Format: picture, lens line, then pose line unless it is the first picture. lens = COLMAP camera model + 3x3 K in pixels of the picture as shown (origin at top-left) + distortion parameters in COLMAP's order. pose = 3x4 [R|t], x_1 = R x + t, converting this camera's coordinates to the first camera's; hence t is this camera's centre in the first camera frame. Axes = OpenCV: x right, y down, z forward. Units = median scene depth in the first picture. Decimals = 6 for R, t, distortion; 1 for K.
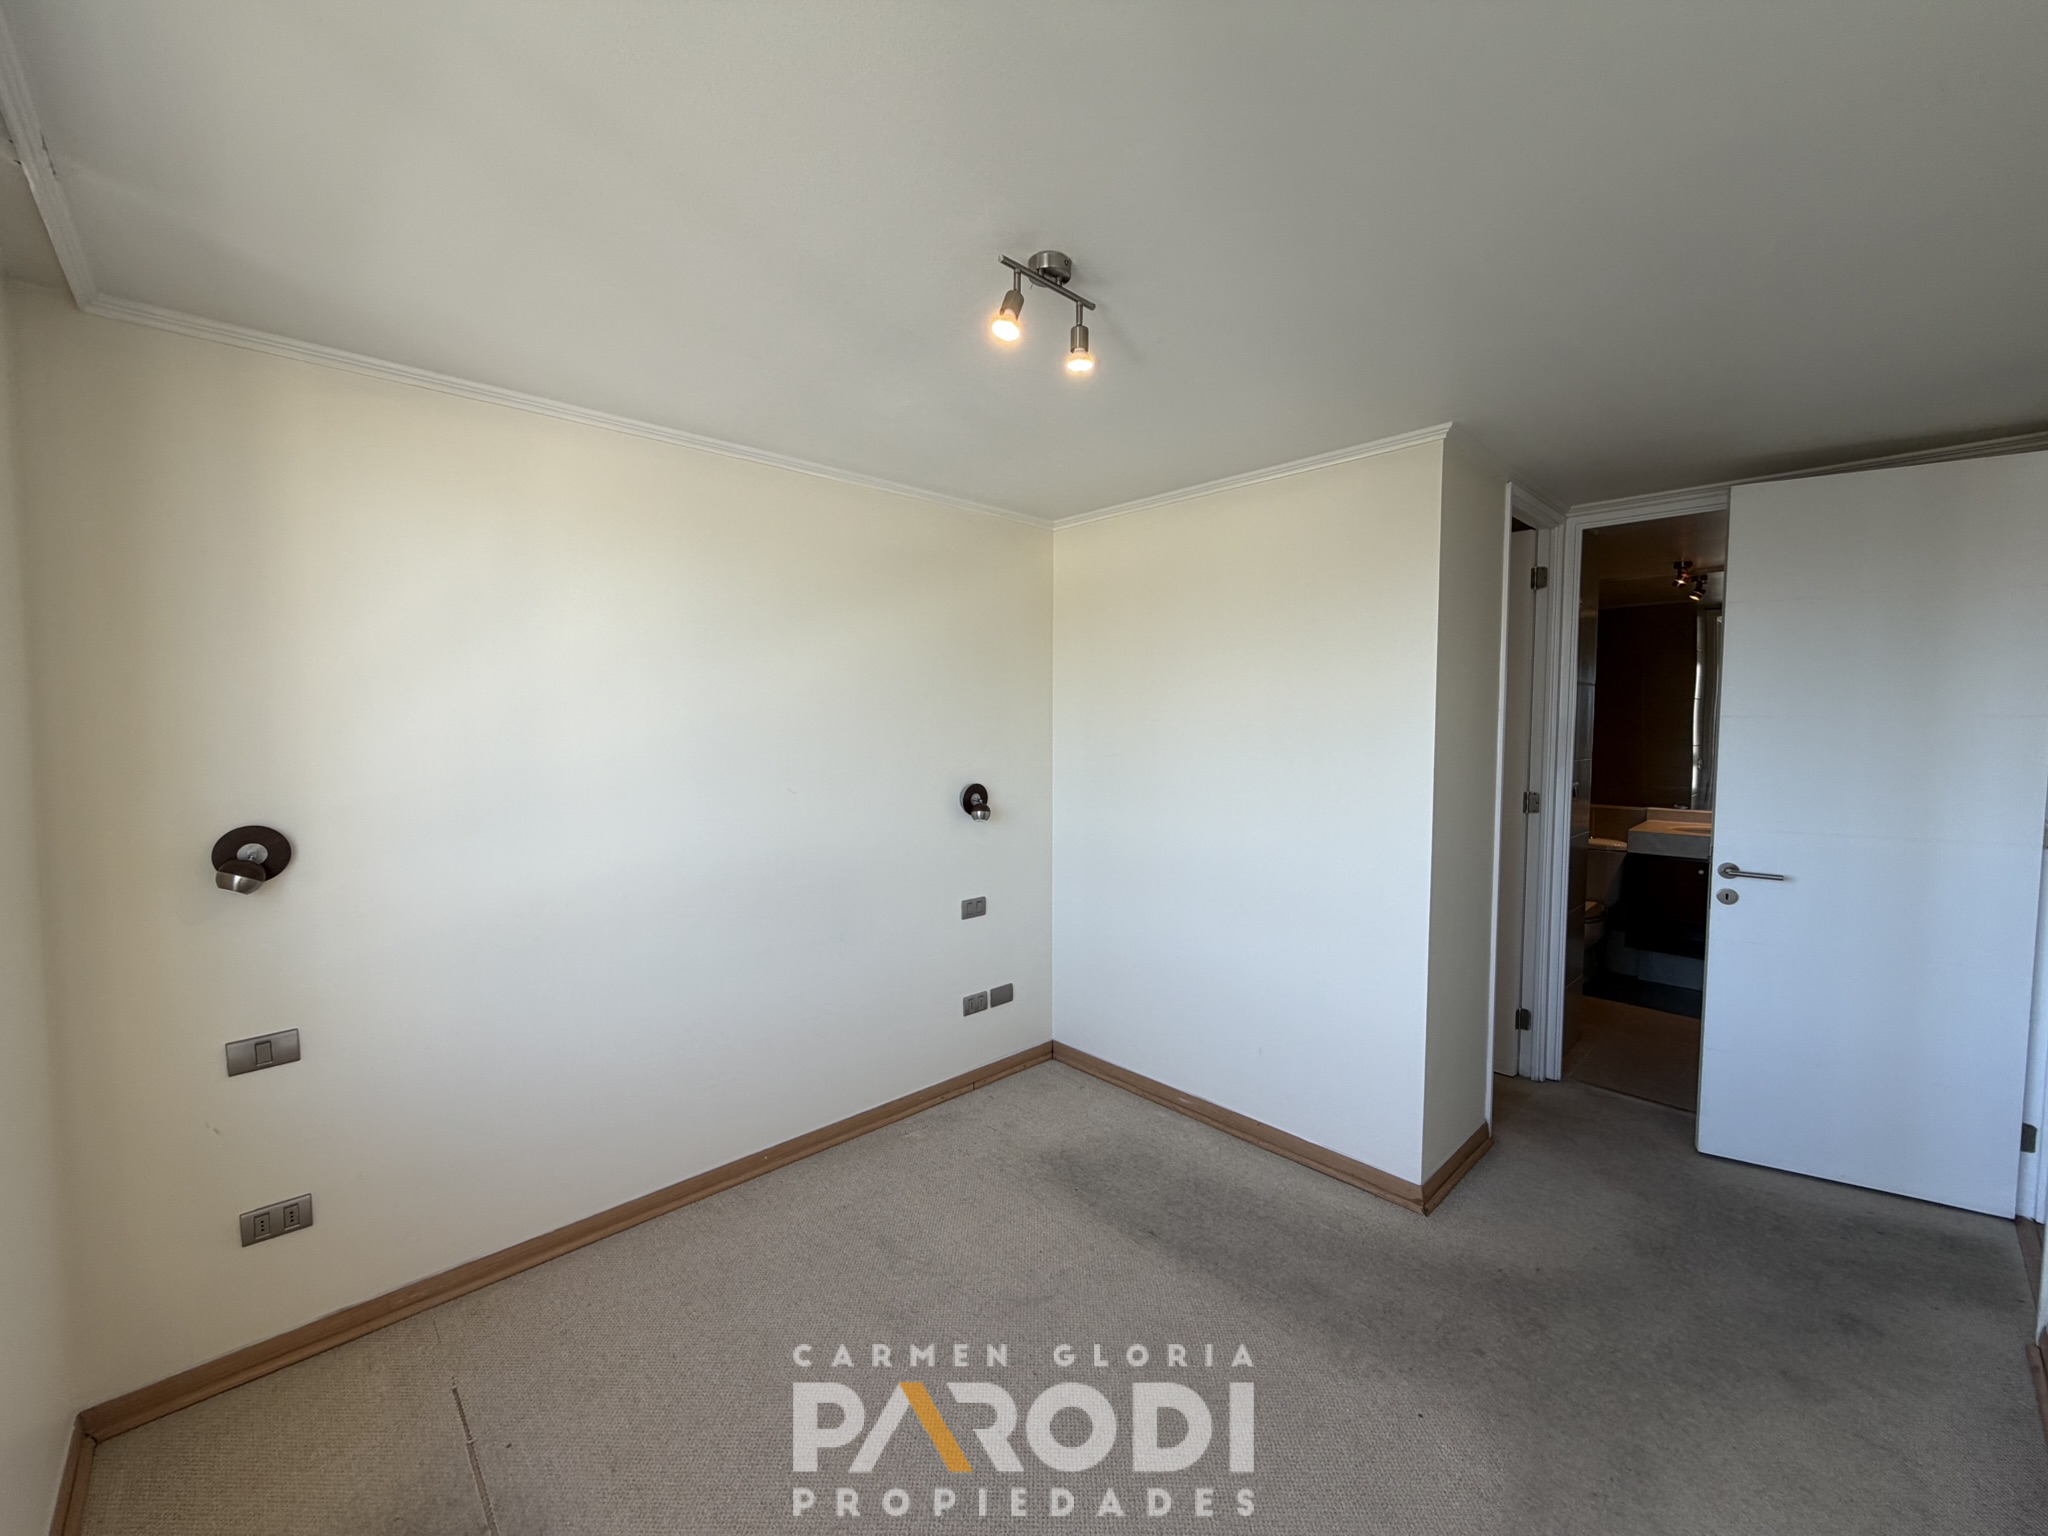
lens RADIAL K [[816.9, 0, 1019.7], [0, 816.9, 764.6], [0, 0, 1]] dist [-0.001068, -0.000082]
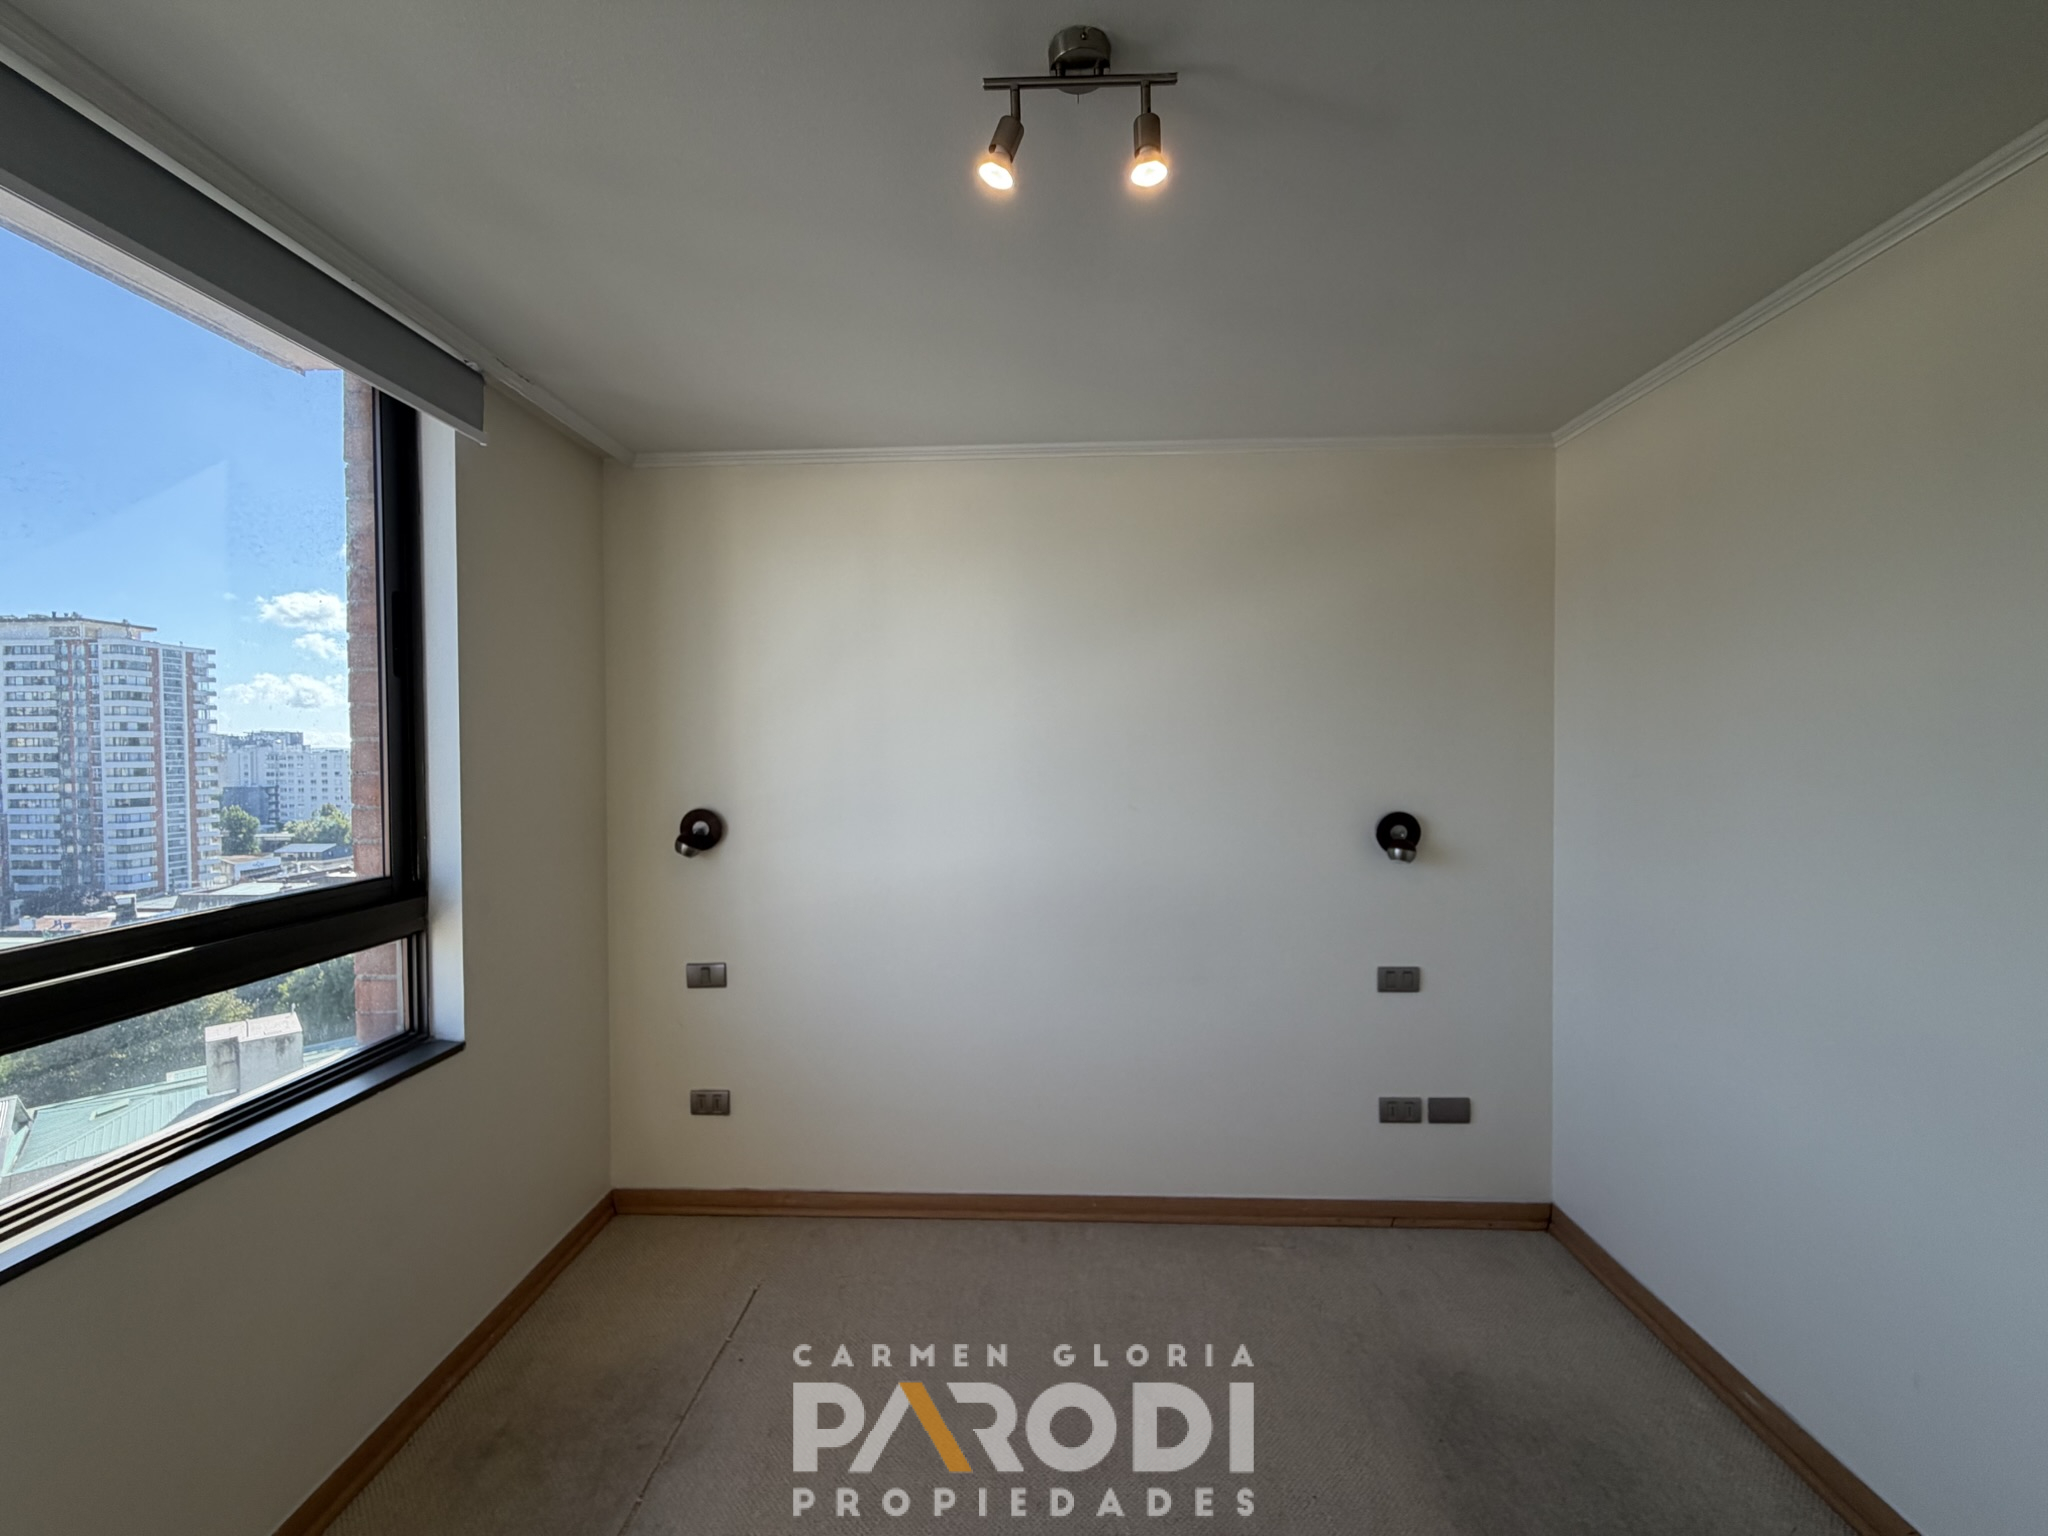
lens RADIAL K [[816.9, 0, 1019.7], [0, 816.9, 764.6], [0, 0, 1]] dist [-0.001068, -0.000082]
pose [[0.698952, 0.005609, -0.715146, 0.285418], [-0.031651, 0.999232, -0.023096, 0.010052], [0.714467, 0.038778, 0.698593, 0.278678]]
